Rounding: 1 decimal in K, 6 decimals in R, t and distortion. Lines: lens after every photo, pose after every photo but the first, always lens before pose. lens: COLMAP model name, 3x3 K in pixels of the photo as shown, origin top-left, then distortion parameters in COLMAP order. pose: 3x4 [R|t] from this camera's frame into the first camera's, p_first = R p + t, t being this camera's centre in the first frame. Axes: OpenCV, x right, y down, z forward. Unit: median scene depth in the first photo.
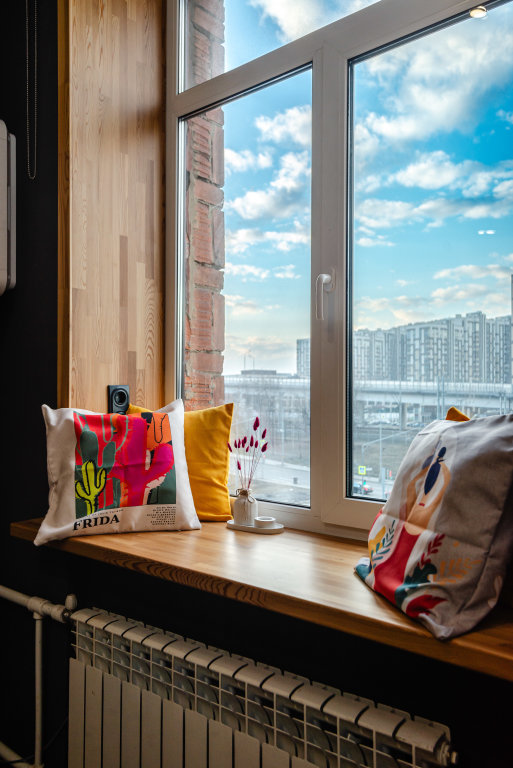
lens RADIAL K [[654.3, 0, 256.5], [0, 654.3, 384.0], [0, 0, 1]] dist [0.031543, -0.001072]
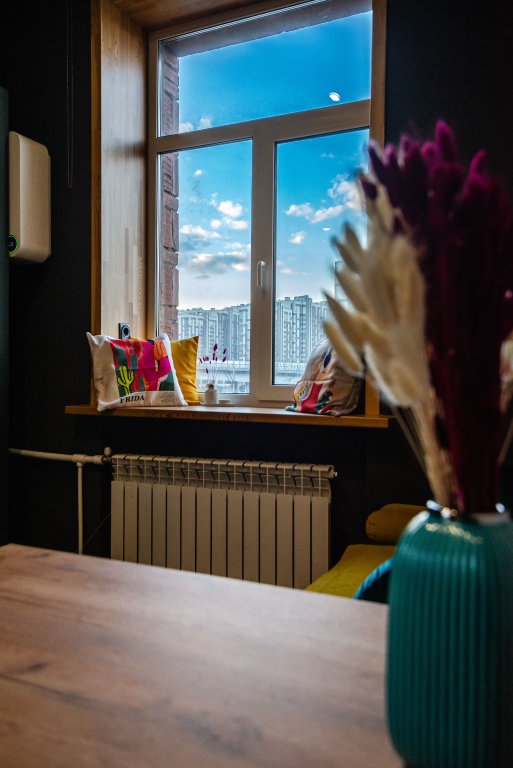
lens RADIAL K [[654.3, 0, 256.5], [0, 654.3, 384.0], [0, 0, 1]] dist [0.031543, -0.001072]
pose [[0.968385, 0.003496, 0.249437, -0.335587], [-0.011670, 0.999442, 0.031298, 0.106856], [-0.249188, -0.033220, 0.967885, -0.695790]]
